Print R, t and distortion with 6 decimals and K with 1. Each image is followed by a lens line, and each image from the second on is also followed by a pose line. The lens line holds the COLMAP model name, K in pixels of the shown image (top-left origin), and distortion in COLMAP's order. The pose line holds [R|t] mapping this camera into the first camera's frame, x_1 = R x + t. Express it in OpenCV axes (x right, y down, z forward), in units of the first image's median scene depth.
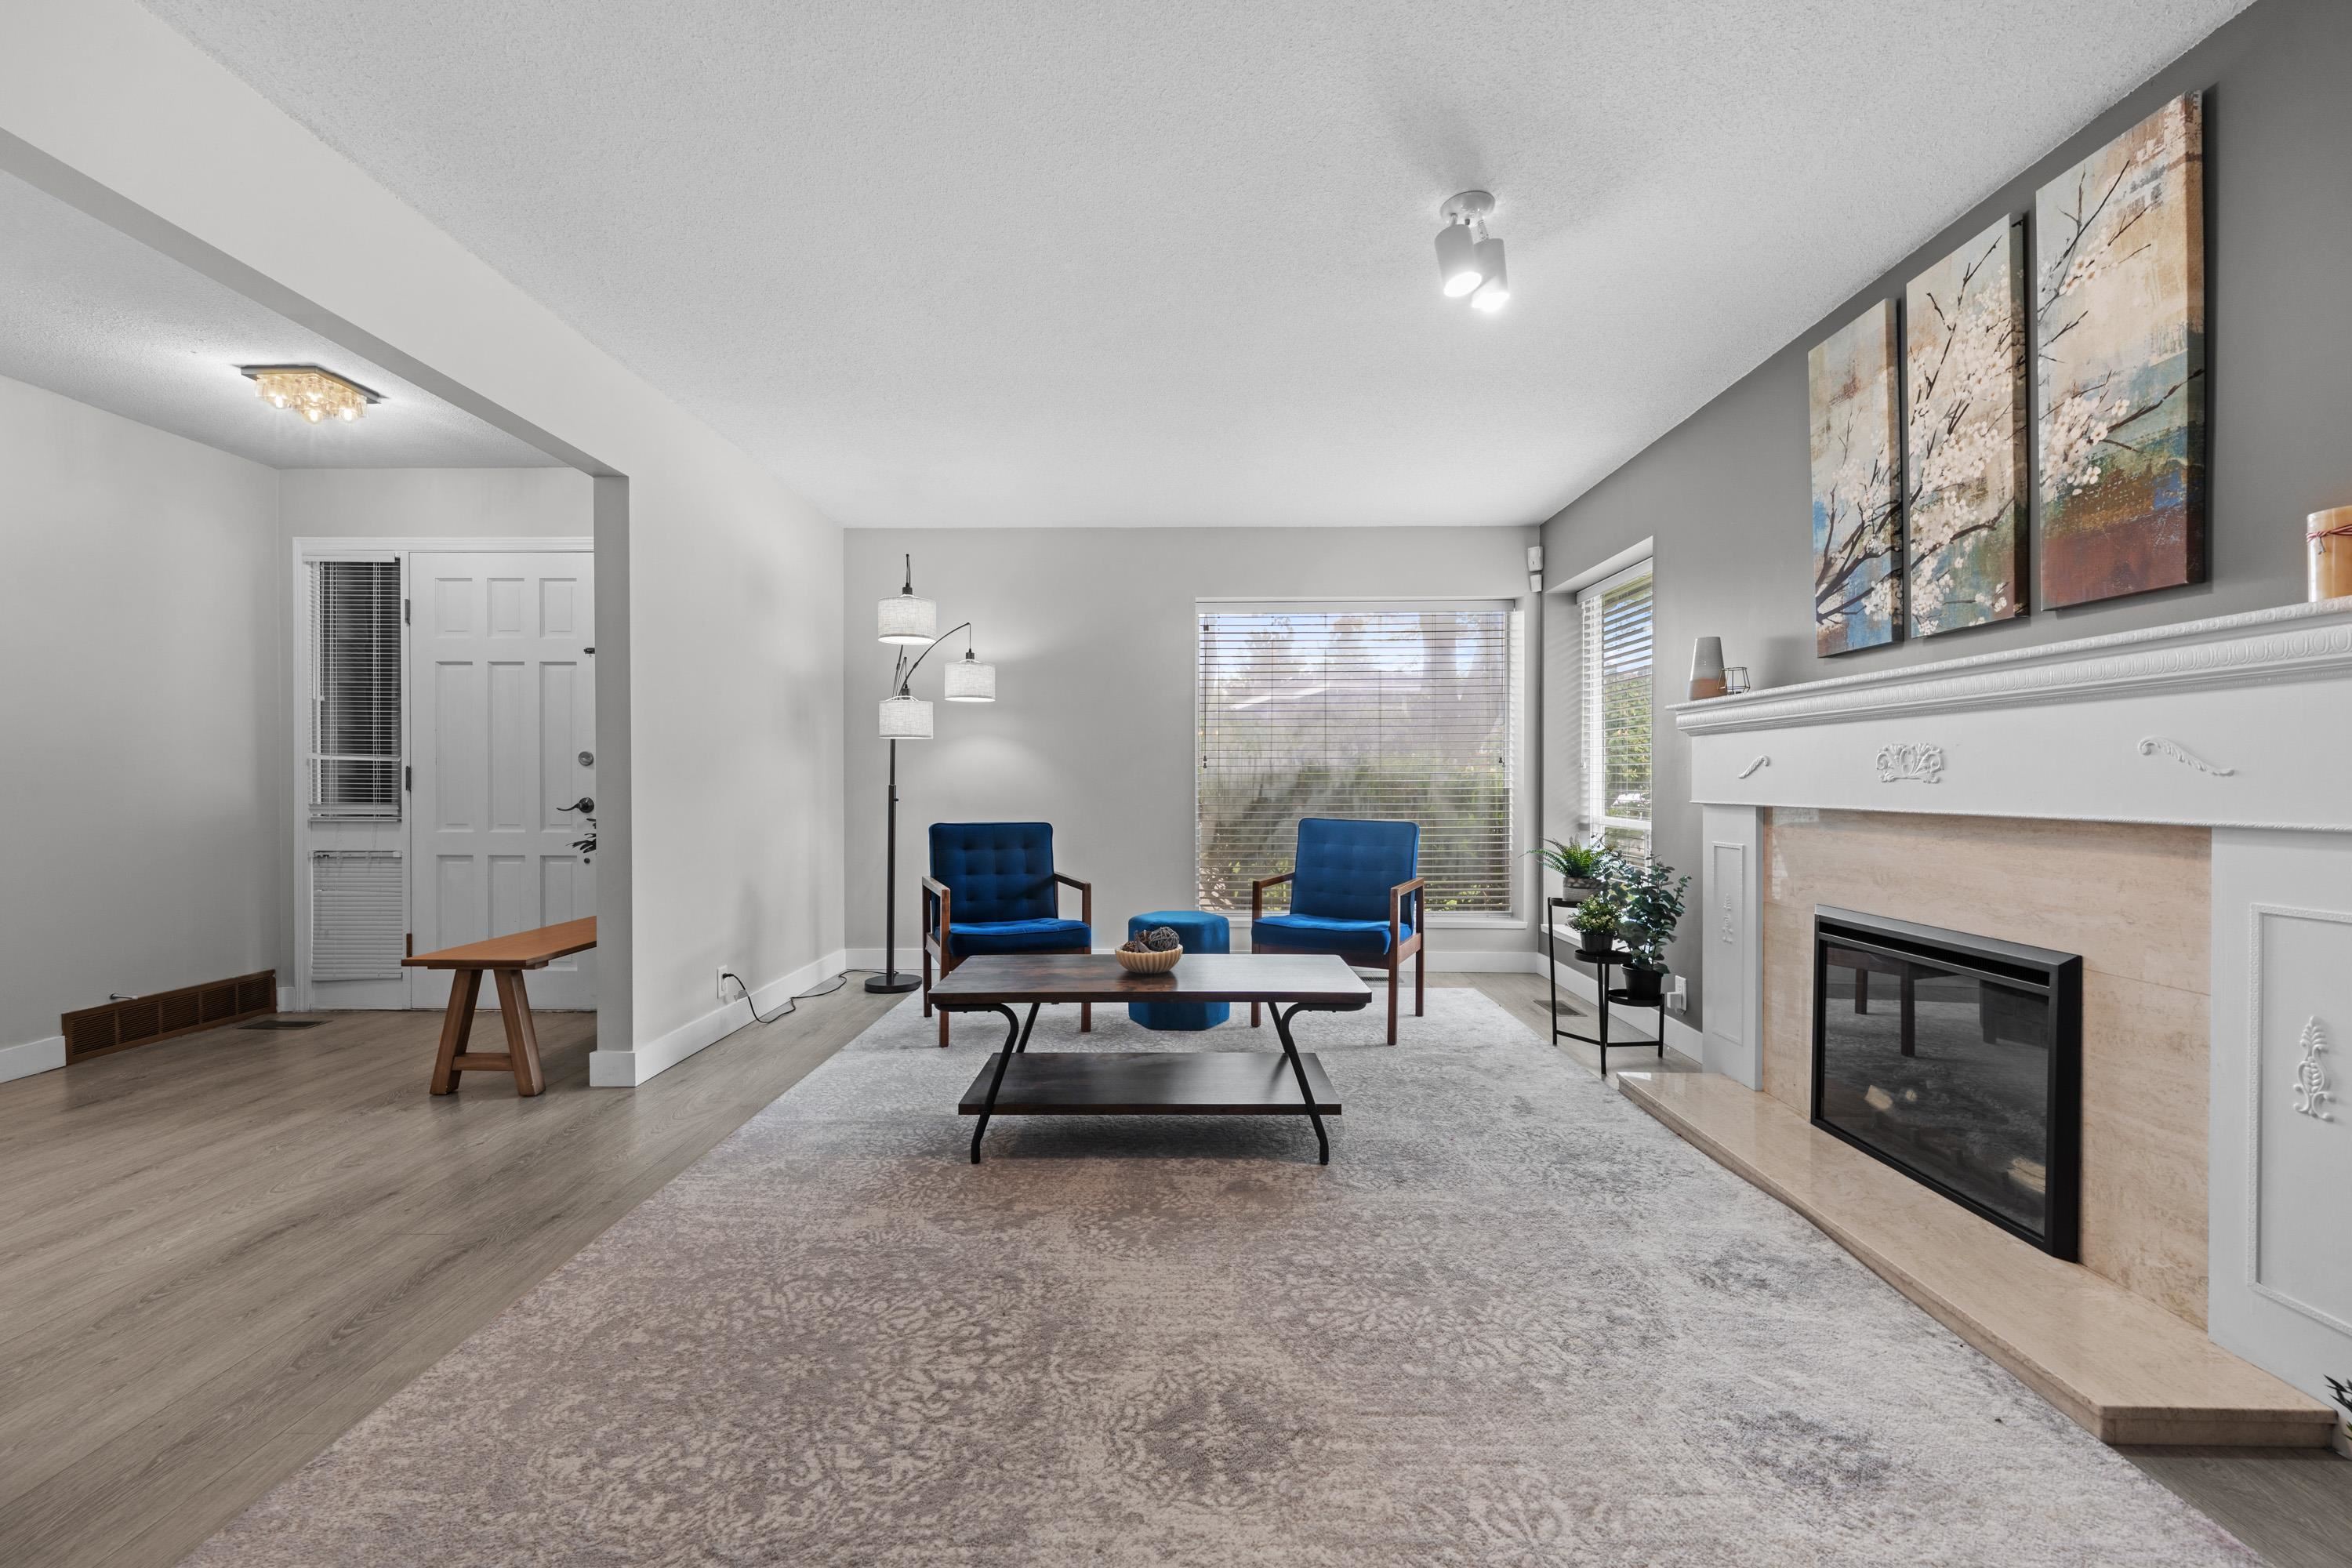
lens RADIAL K [[942.8, 0, 1173.5], [0, 942.8, 783.5], [0, 0, 1]] dist [0.000240, -0.000210]
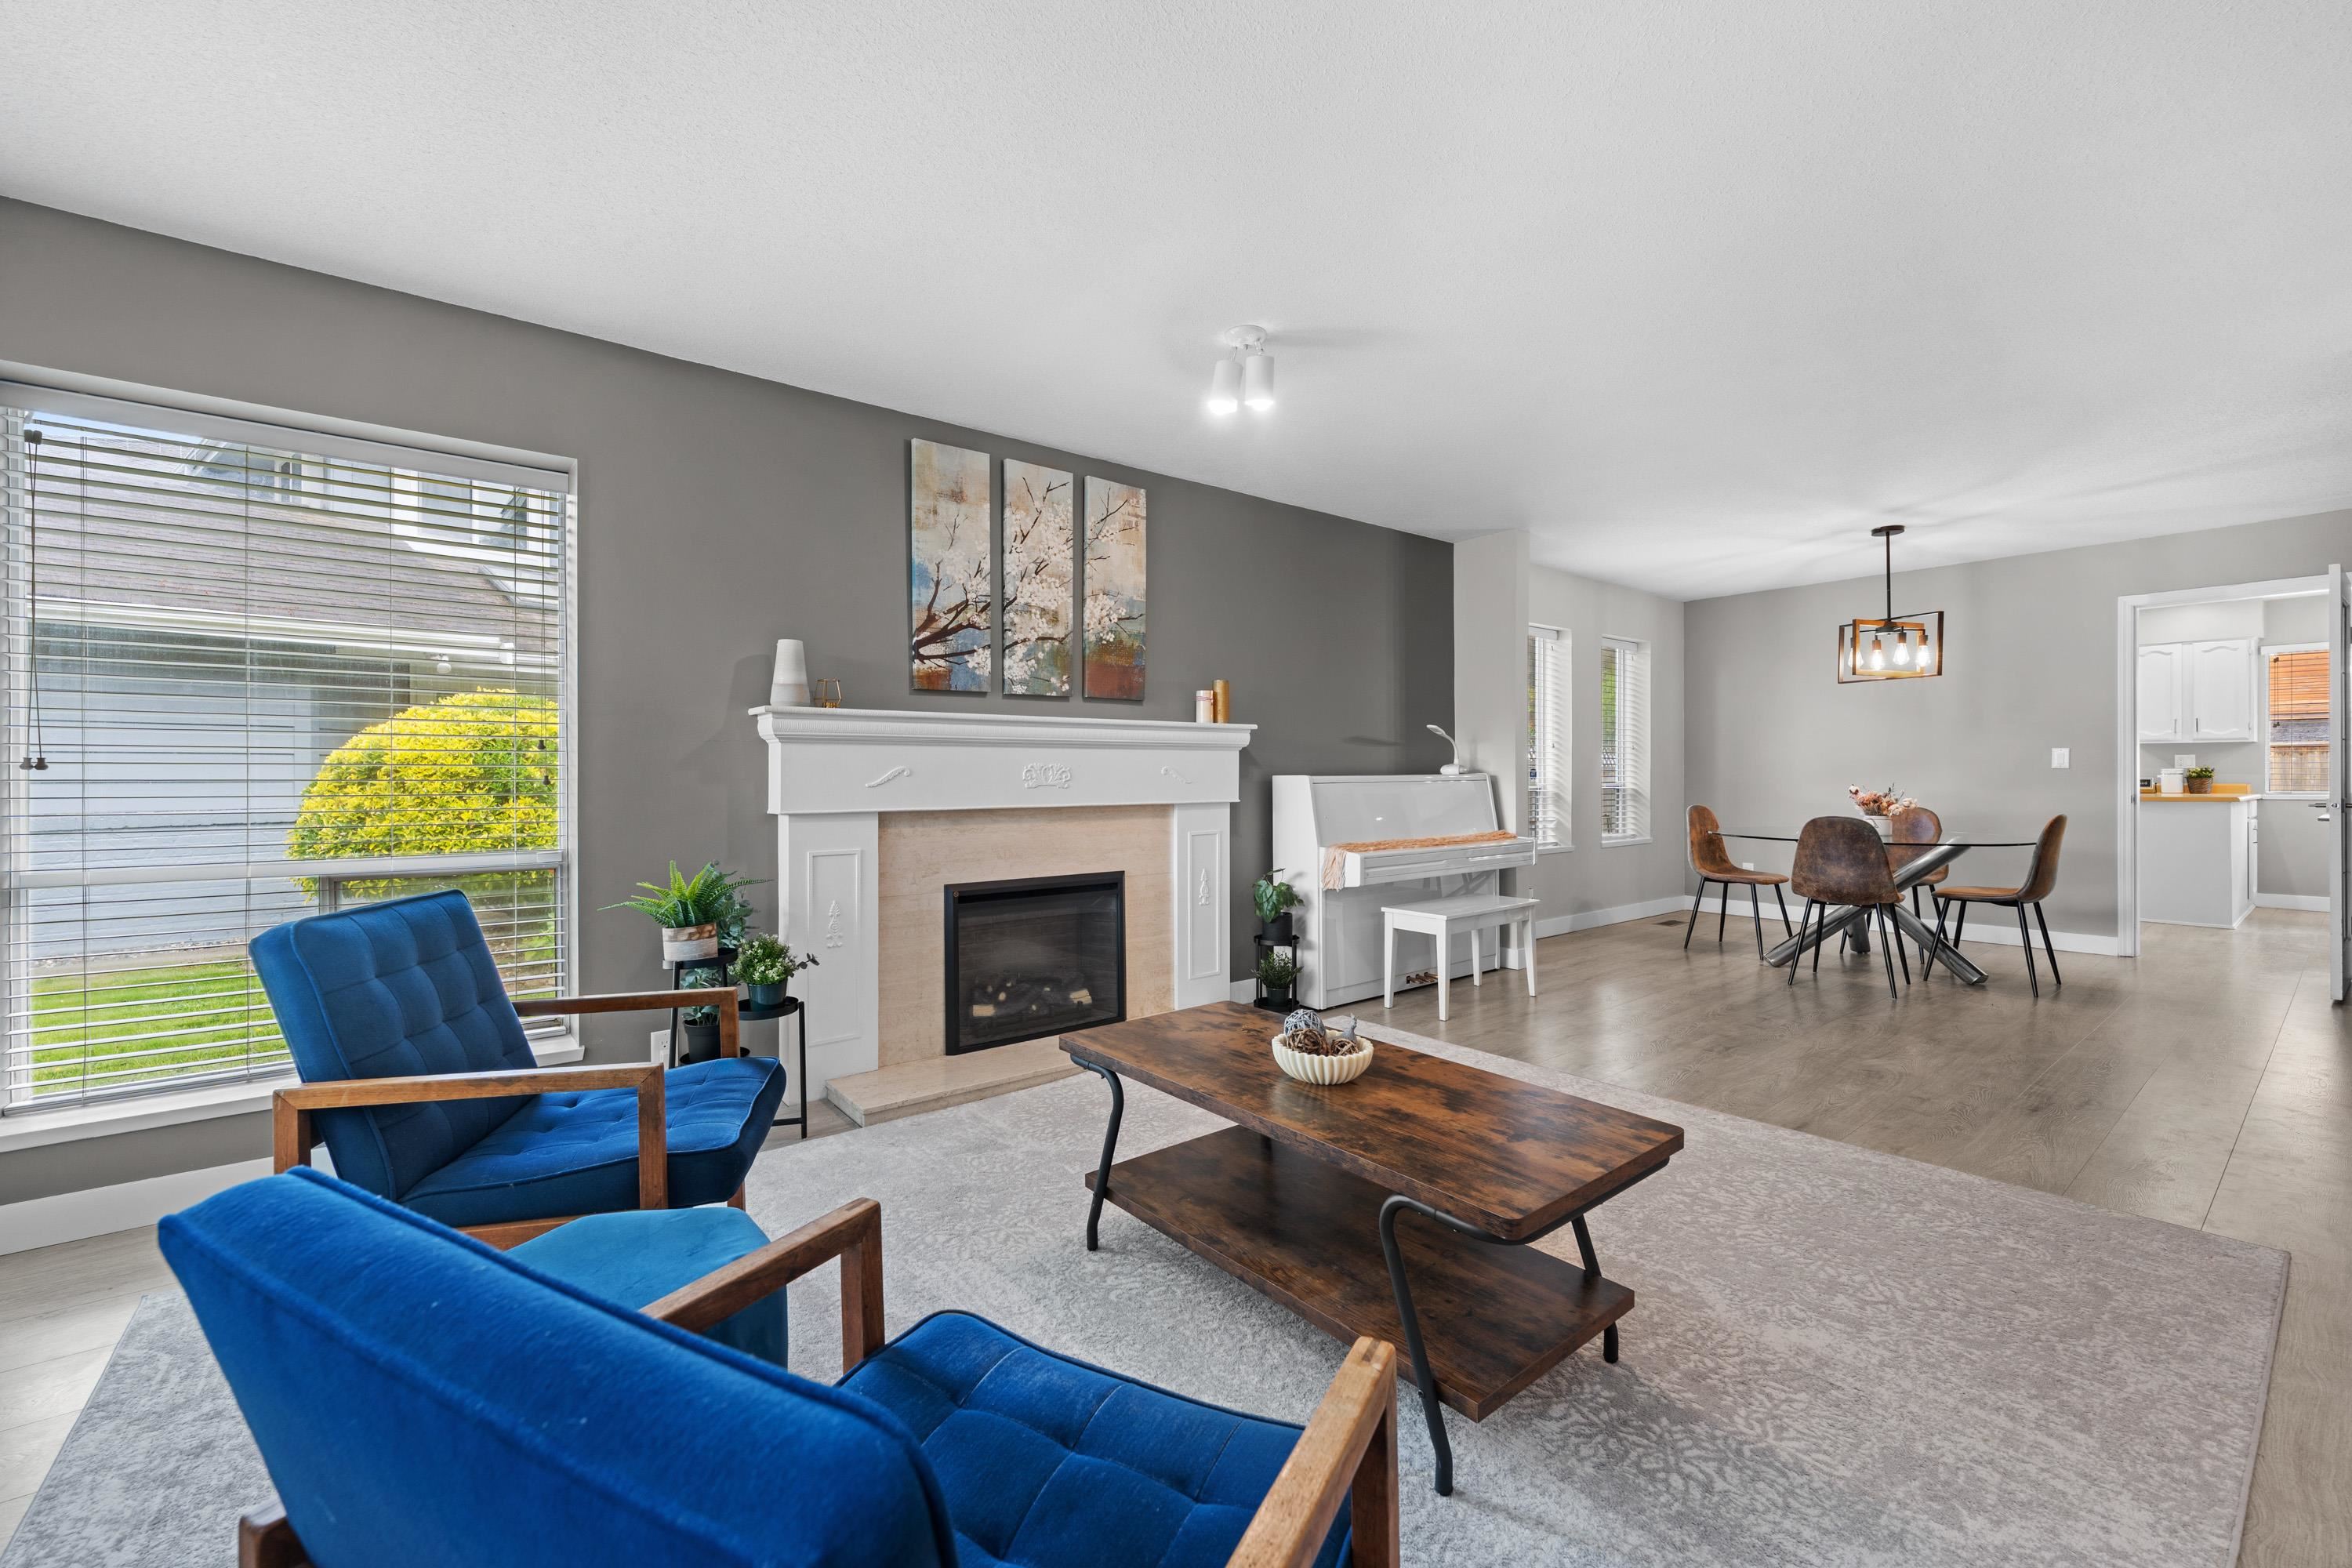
lens RADIAL K [[952.7, 0, 1167.1], [0, 952.7, 774.6], [0, 0, 1]] dist [0.000268, -0.000111]
pose [[-0.627970, -0.000544, 0.778238, -0.612094], [0.003950, 0.999985, 0.003886, -0.030422], [-0.778228, 0.005514, -0.627958, 1.888935]]
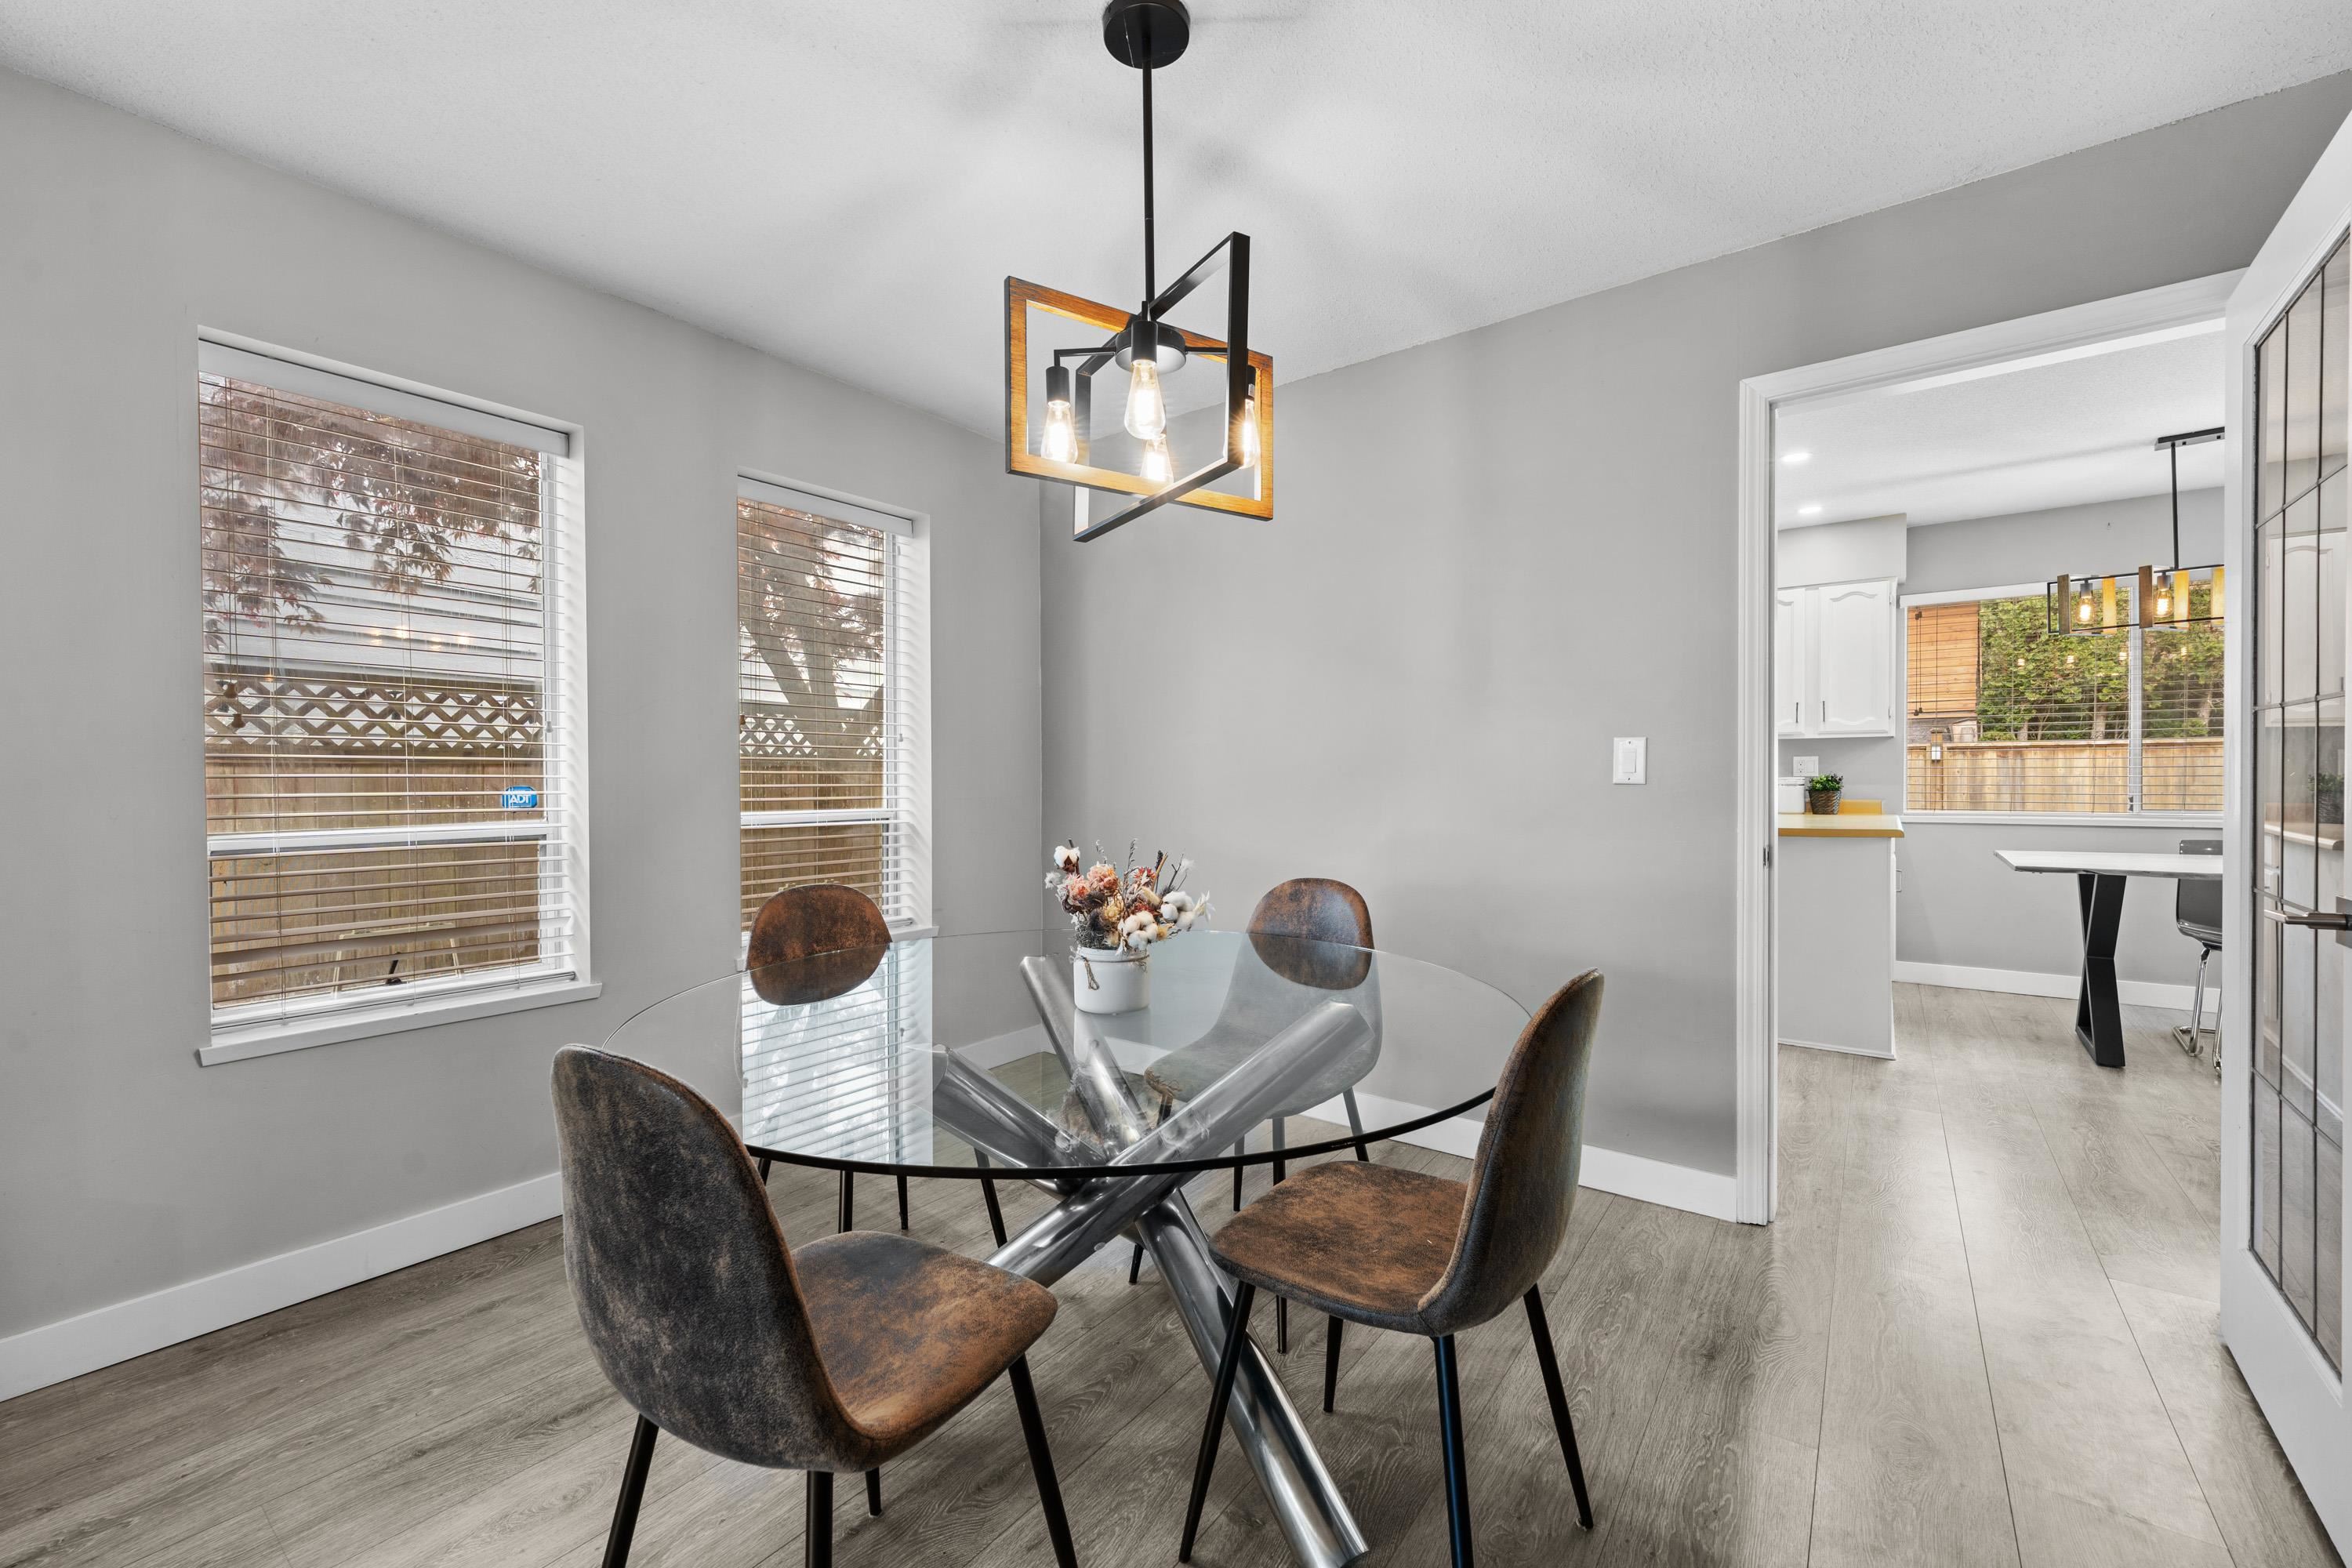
lens RADIAL K [[942.8, 0, 1173.5], [0, 942.8, 783.5], [0, 0, 1]] dist [0.000240, -0.000210]
pose [[-0.807643, -0.000742, 0.589671, -0.349911], [0.006866, 0.999920, 0.010663, -0.042689], [-0.589632, 0.012660, -0.807573, -0.352833]]
